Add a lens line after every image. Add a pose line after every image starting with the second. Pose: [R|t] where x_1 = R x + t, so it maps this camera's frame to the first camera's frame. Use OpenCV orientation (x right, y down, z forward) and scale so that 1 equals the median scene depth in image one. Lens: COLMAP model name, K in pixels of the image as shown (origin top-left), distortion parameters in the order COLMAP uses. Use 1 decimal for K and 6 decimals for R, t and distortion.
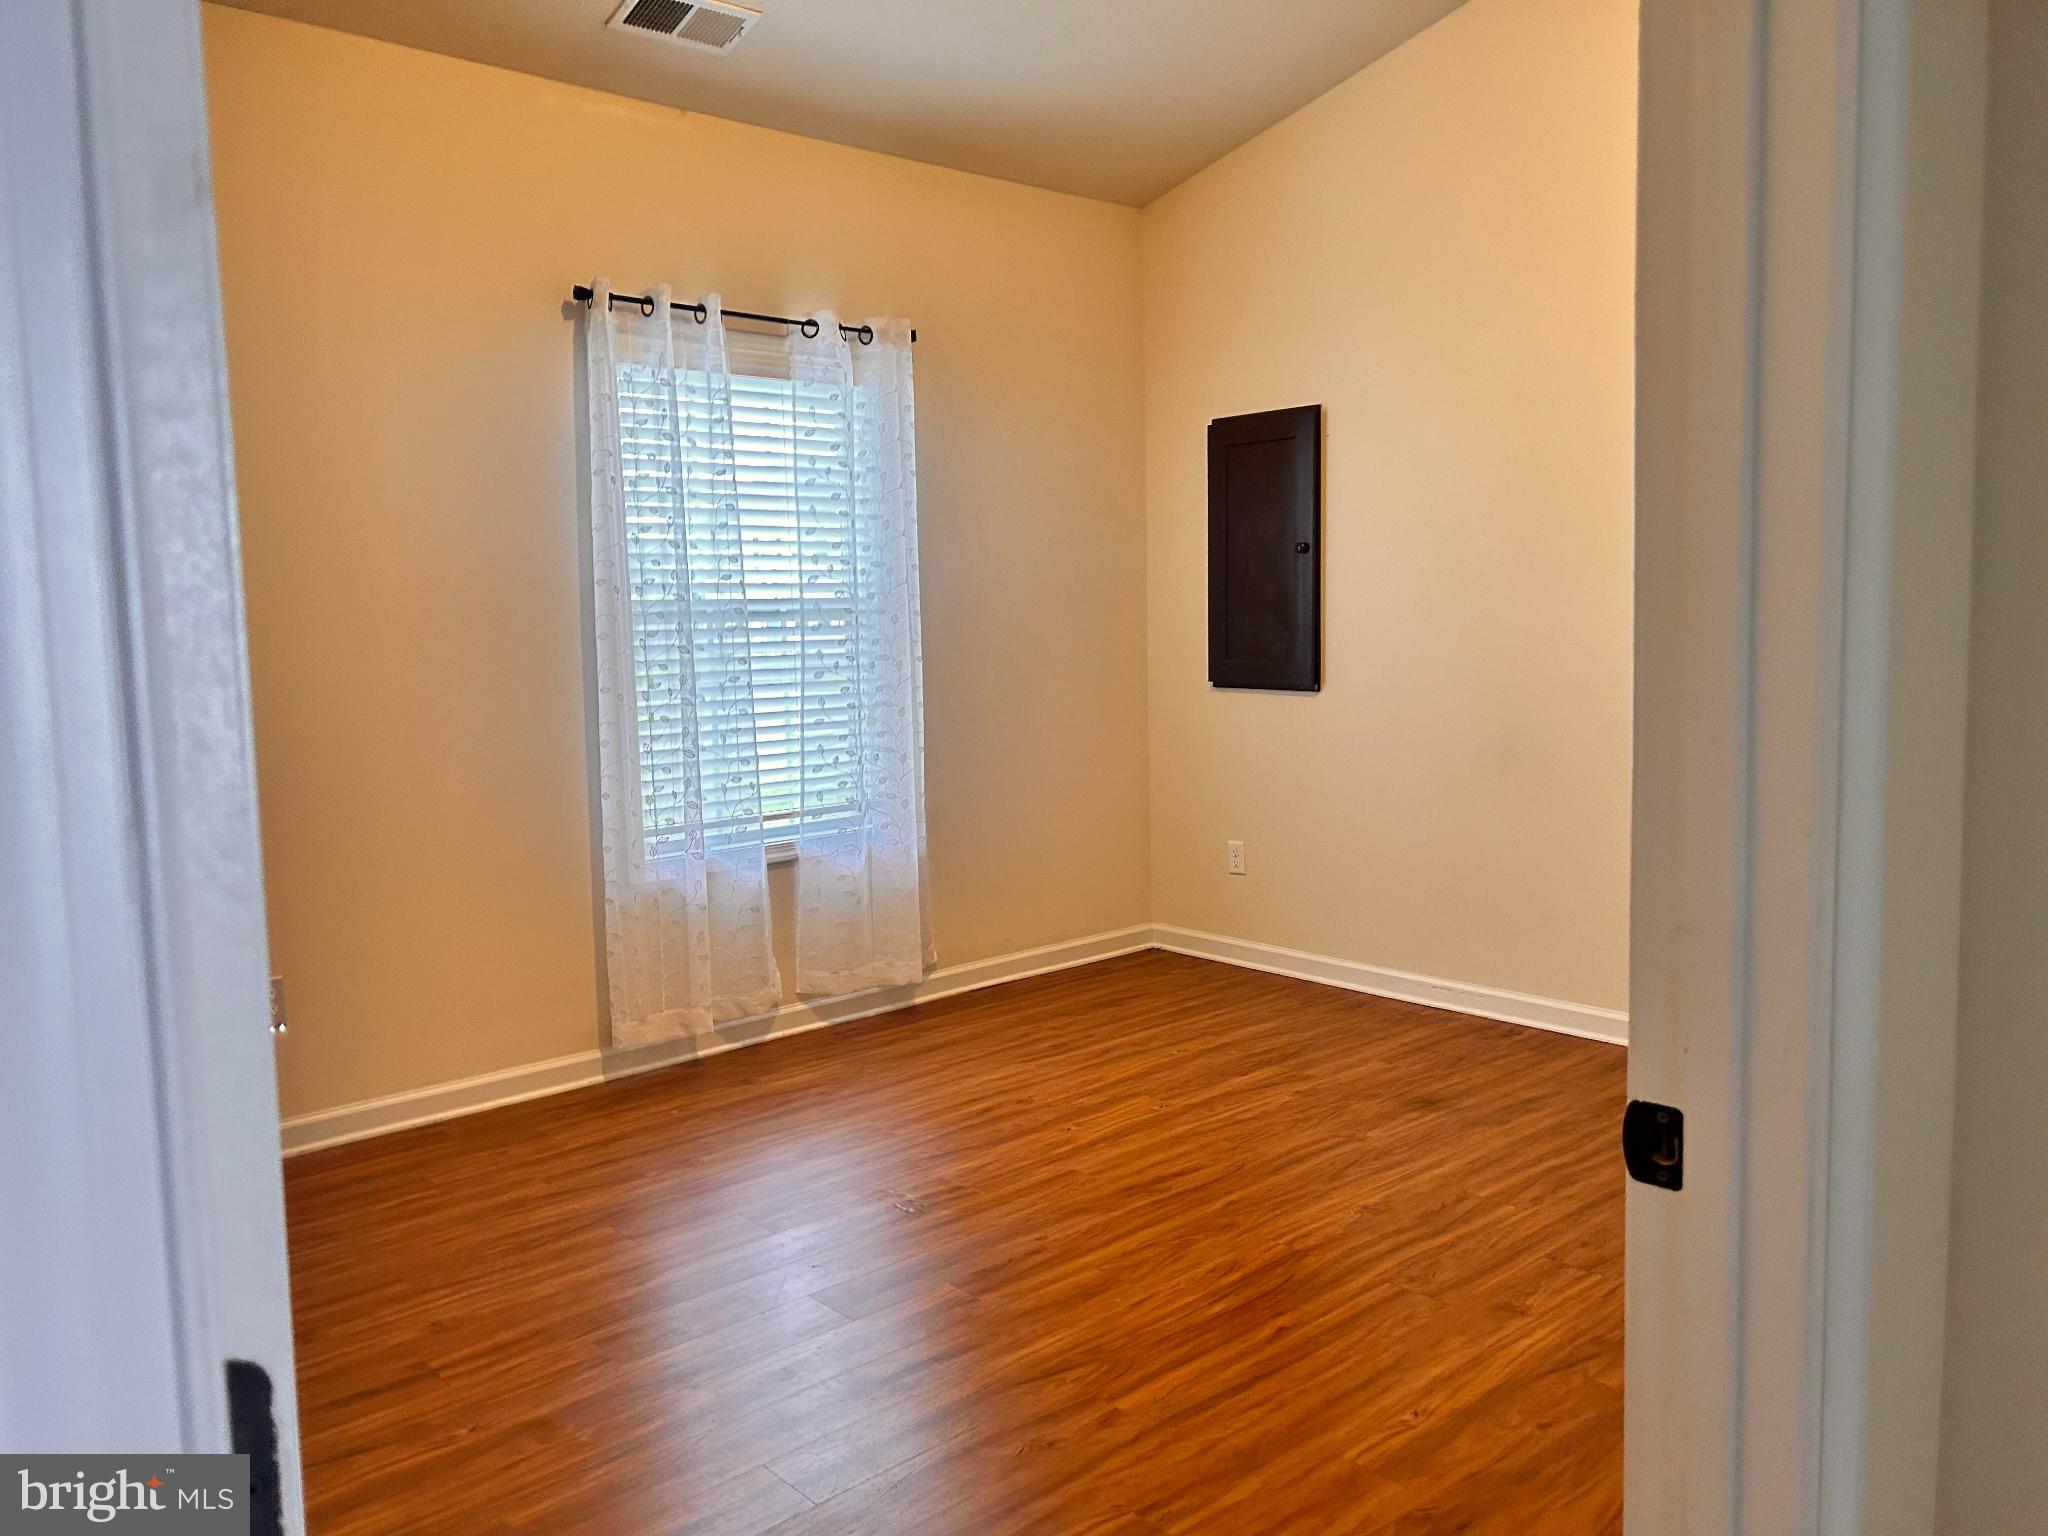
lens RADIAL K [[1528.8, 0, 1024.0], [0, 1528.8, 768.0], [0, 0, 1]] dist [0.058078, 0.000649]
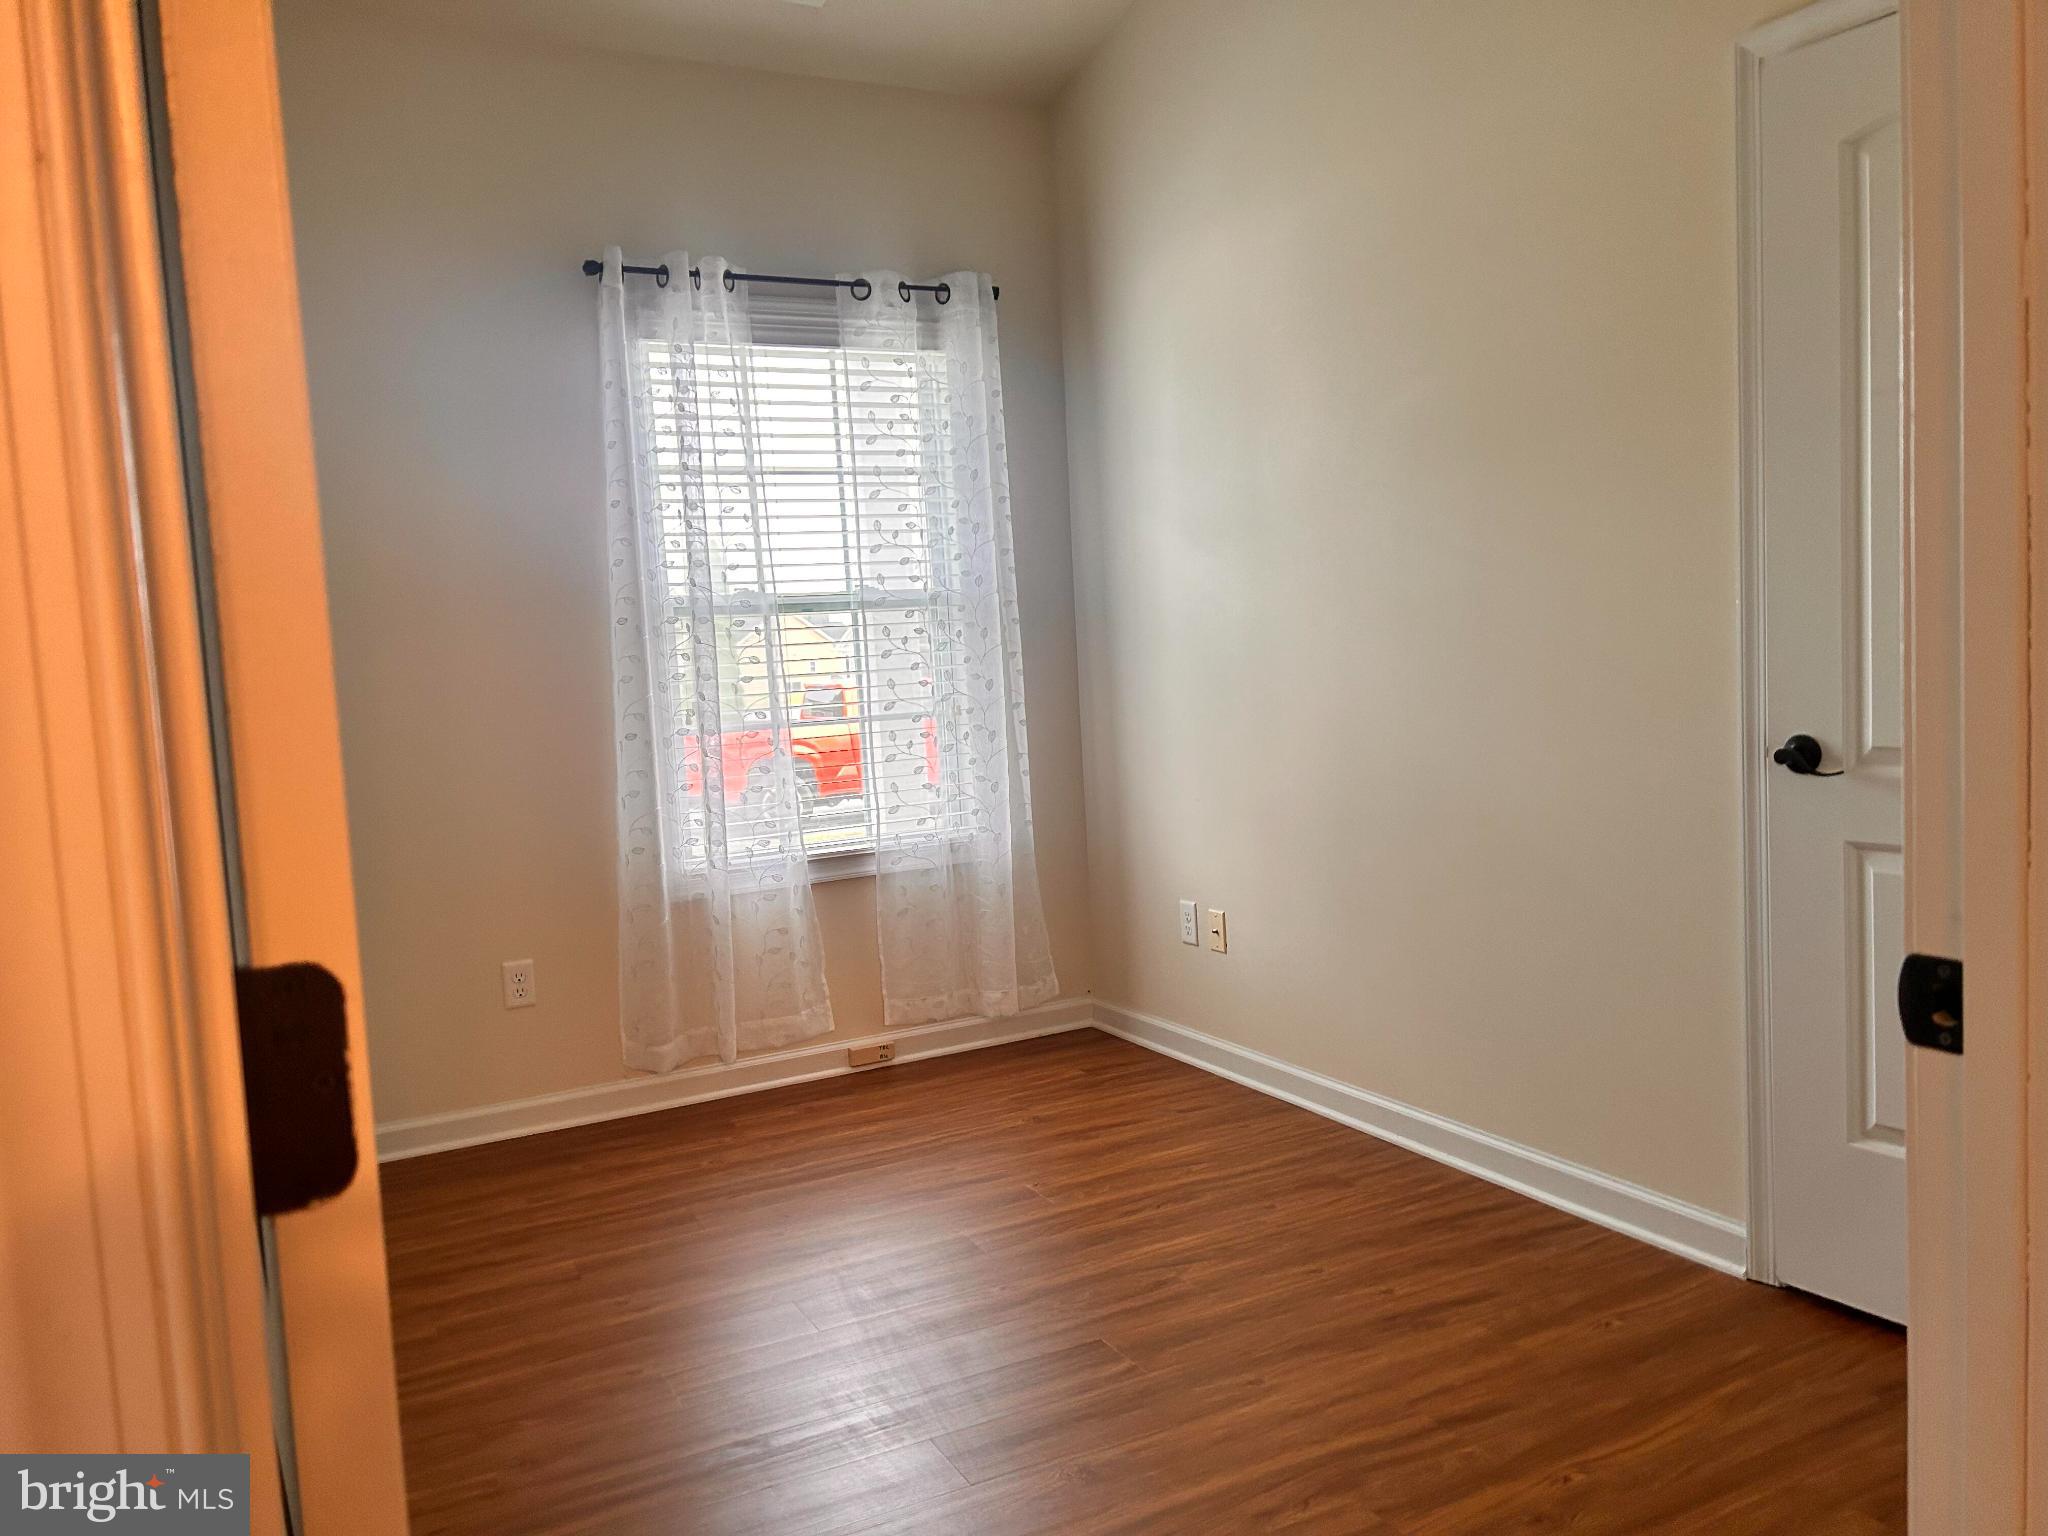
lens RADIAL K [[1528.8, 0, 1024.0], [0, 1528.8, 768.0], [0, 0, 1]] dist [0.058078, 0.000649]
pose [[0.967131, 0.006628, -0.254193, 0.184277], [-0.003577, 0.999916, 0.012464, -0.017660], [0.254254, -0.011145, 0.967073, 0.152244]]
